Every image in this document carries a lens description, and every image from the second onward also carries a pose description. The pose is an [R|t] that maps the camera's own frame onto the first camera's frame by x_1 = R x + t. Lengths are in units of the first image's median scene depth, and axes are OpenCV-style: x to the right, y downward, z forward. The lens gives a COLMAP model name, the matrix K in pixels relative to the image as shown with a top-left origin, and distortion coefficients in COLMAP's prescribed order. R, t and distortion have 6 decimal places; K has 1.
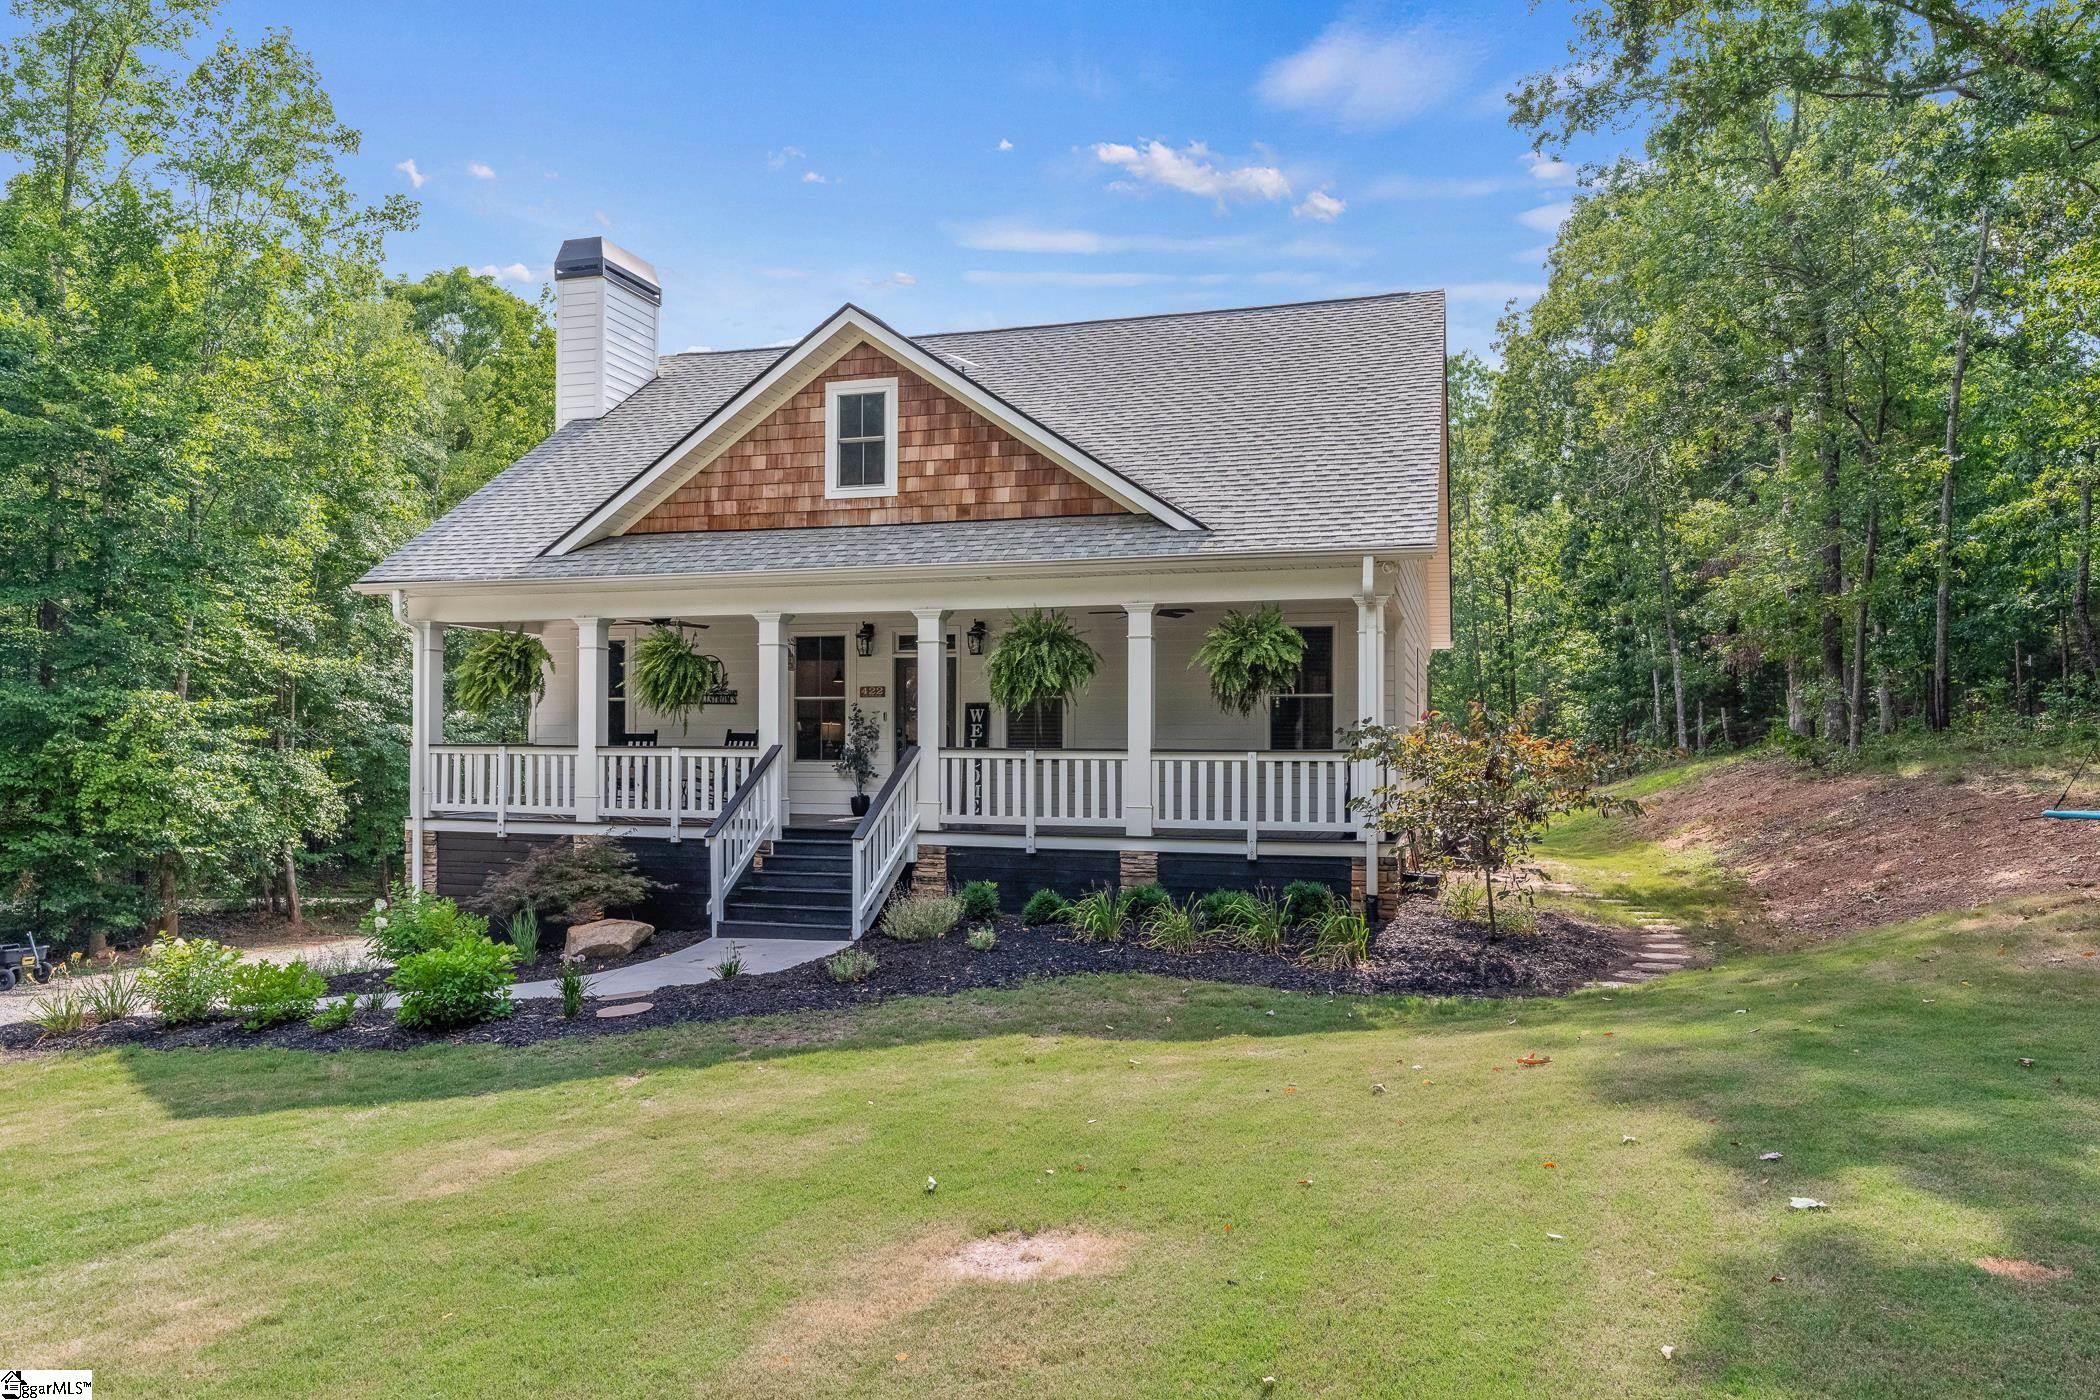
lens RADIAL K [[1415.6, 0, 1049.8], [0, 1415.6, 704.5], [0, 0, 1]] dist [-0.000933, 0.002801]
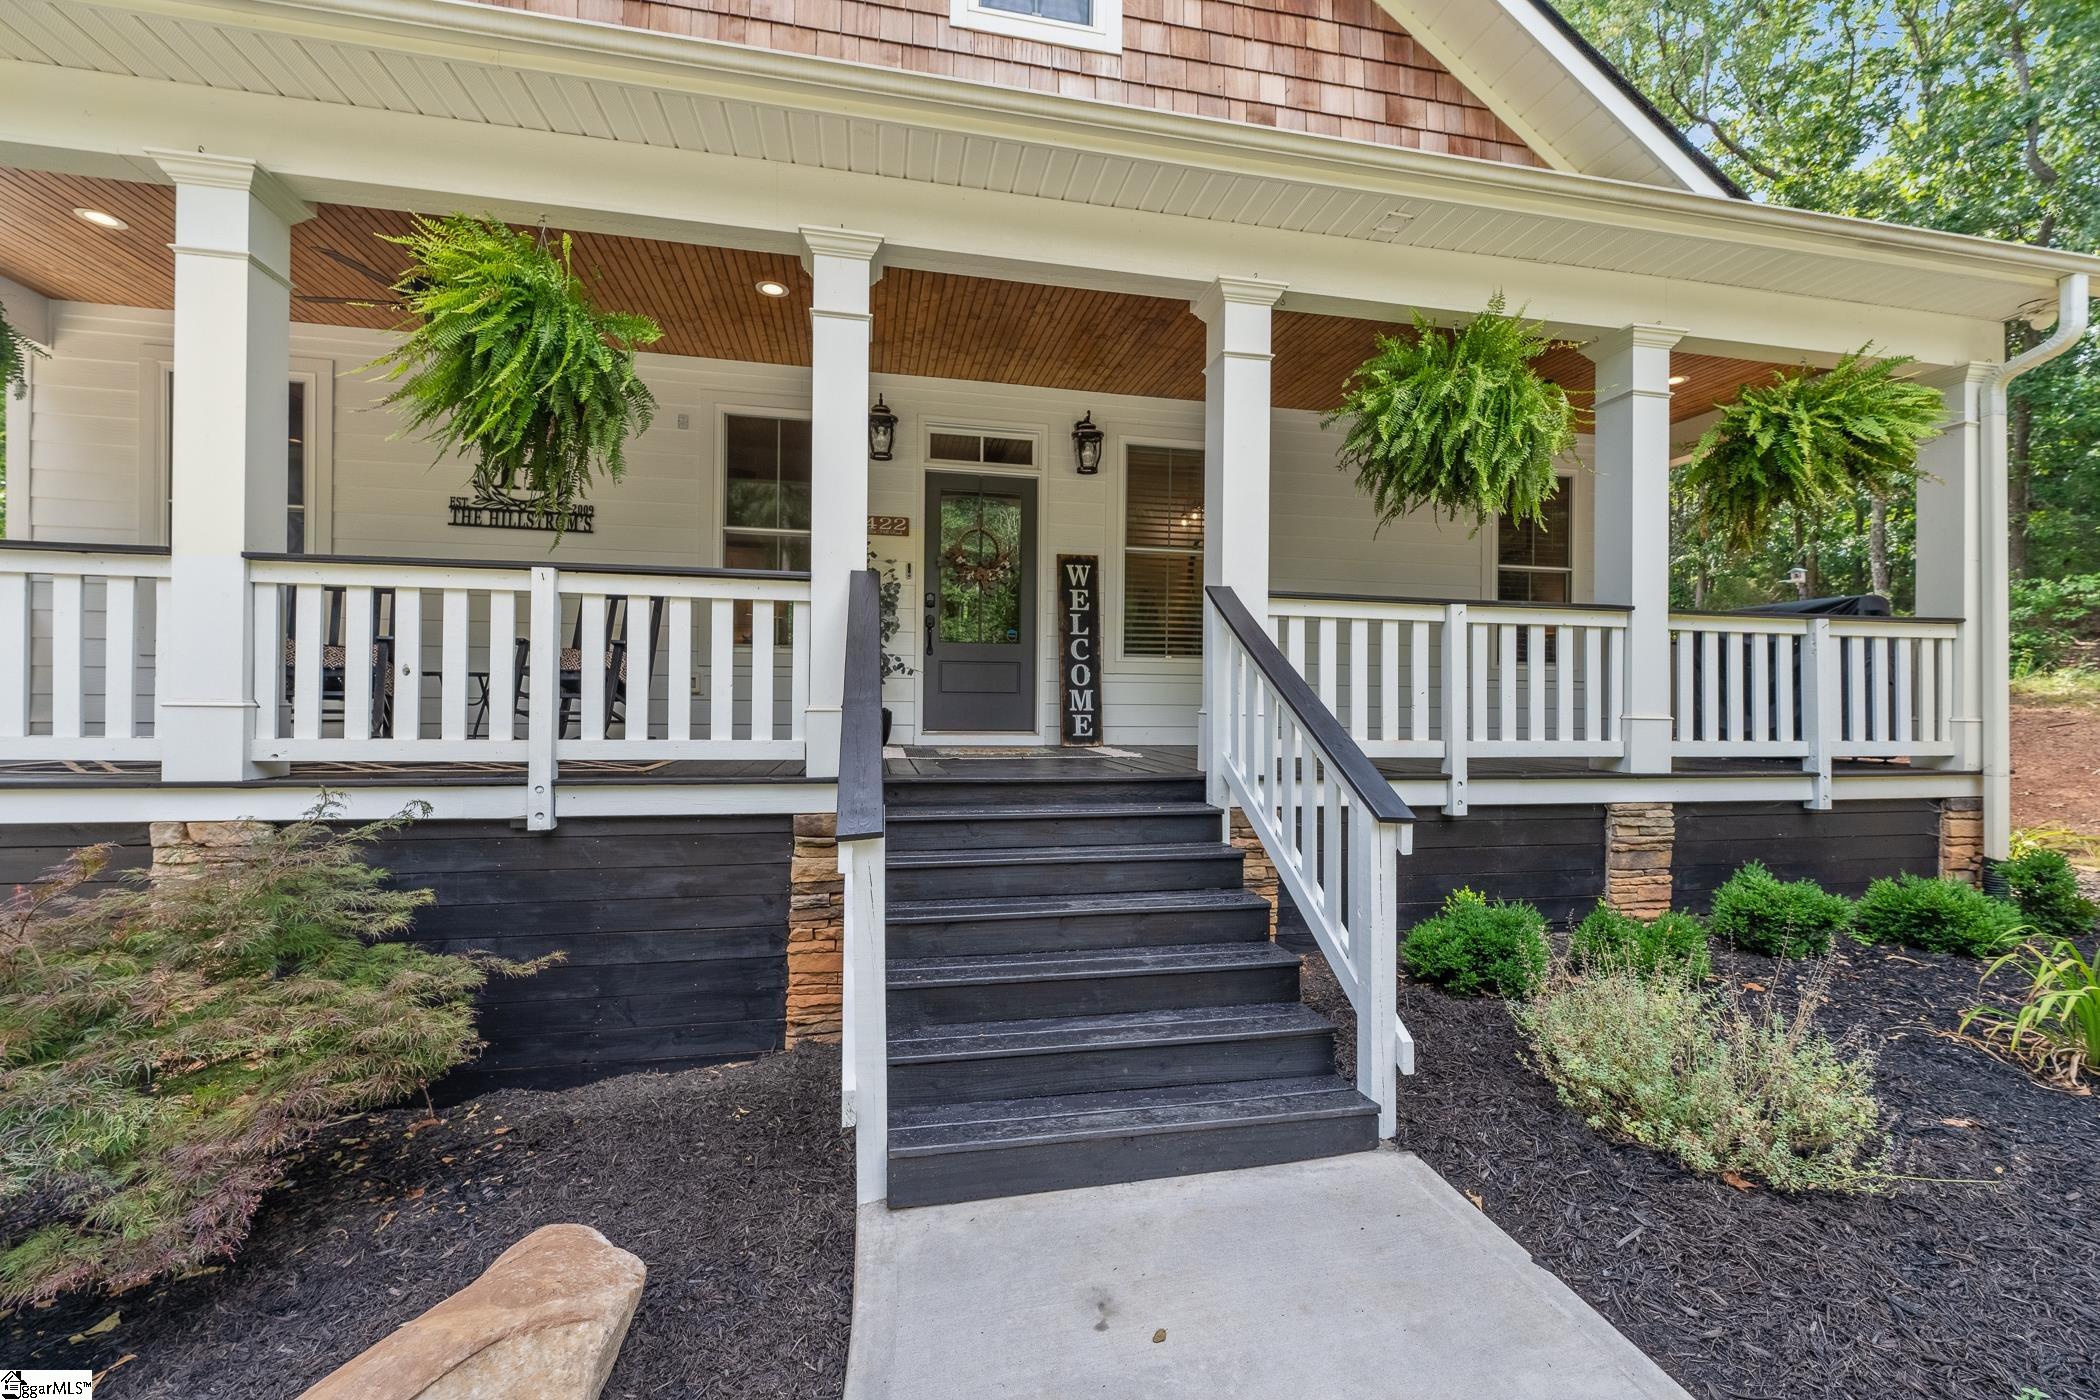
lens RADIAL K [[841.0, 0, 1045.7], [0, 841.0, 696.0], [0, 0, 1]] dist [-0.000350, -0.000225]
pose [[0.879255, 0.007836, 0.476286, -0.255533], [-0.020351, 0.999570, 0.021124, 0.056457], [-0.475916, -0.028266, 0.879037, 0.755588]]
